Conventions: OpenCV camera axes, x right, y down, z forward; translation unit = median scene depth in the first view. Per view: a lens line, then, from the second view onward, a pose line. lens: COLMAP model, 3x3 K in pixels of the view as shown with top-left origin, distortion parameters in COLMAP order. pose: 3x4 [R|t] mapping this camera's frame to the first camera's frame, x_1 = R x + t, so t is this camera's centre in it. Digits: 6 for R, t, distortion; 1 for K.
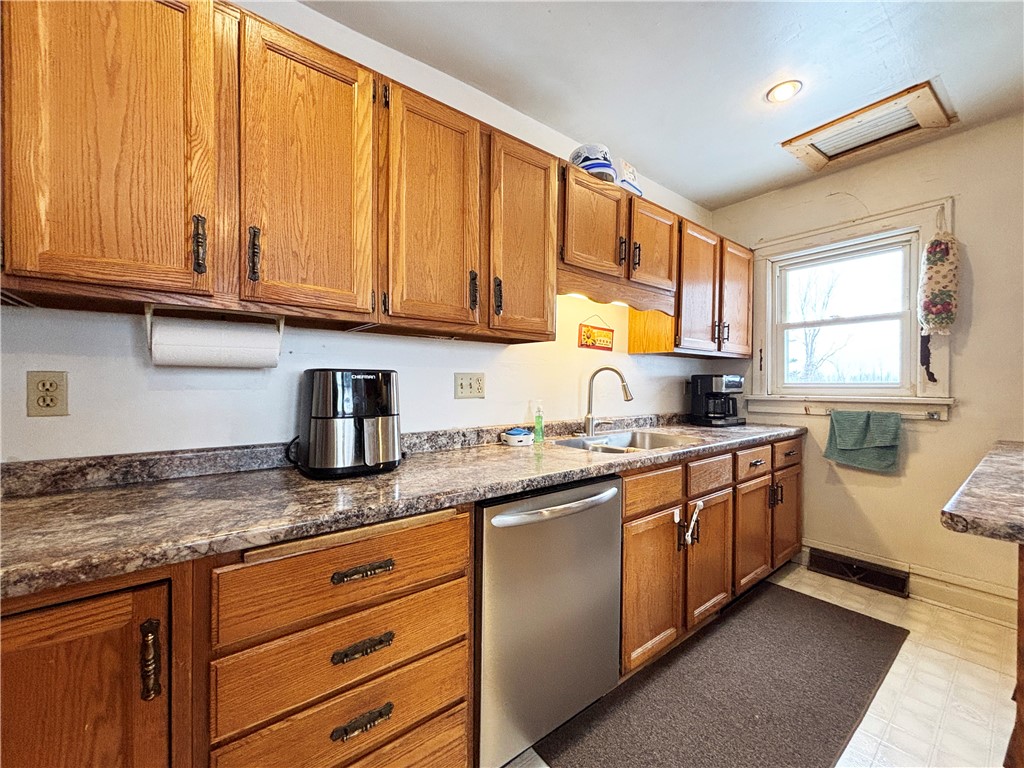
lens RADIAL K [[413.9, 0, 514.3], [0, 413.9, 385.4], [0, 0, 1]] dist [0.000785, -0.000458]
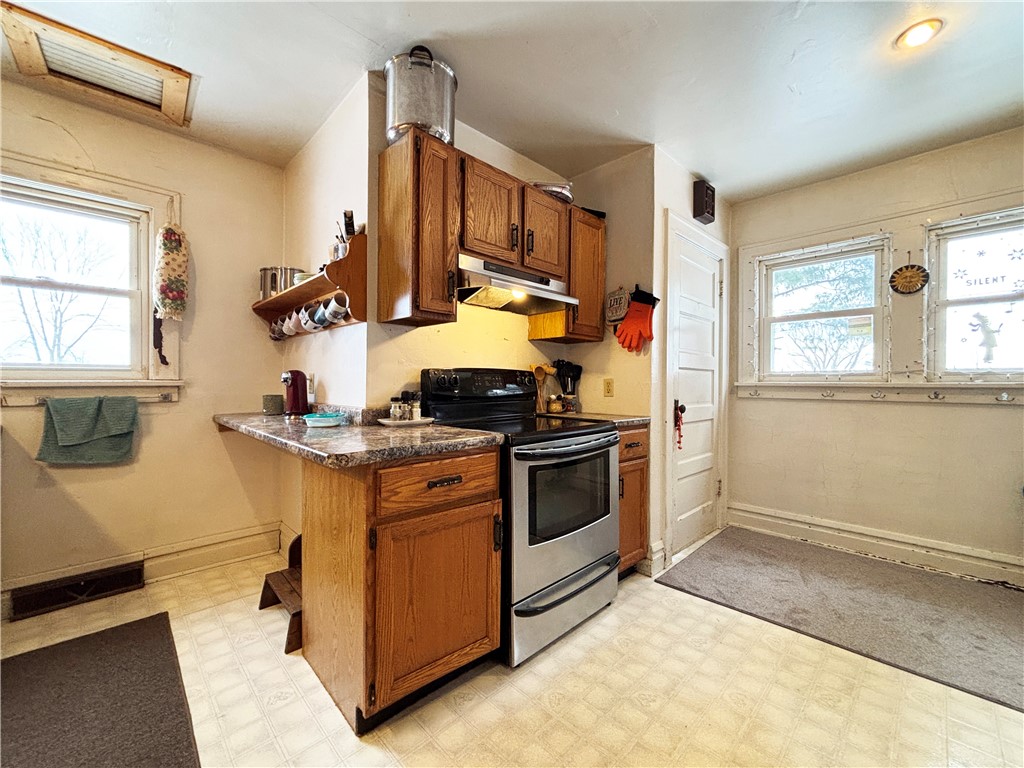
lens RADIAL K [[413.9, 0, 514.3], [0, 413.9, 384.7], [0, 0, 1]] dist [0.000785, -0.000458]
pose [[-0.101036, -0.011357, 0.994818, -0.106736], [0.003377, 0.999925, 0.011758, 0.032061], [-0.994877, 0.004547, -0.100990, 0.237883]]
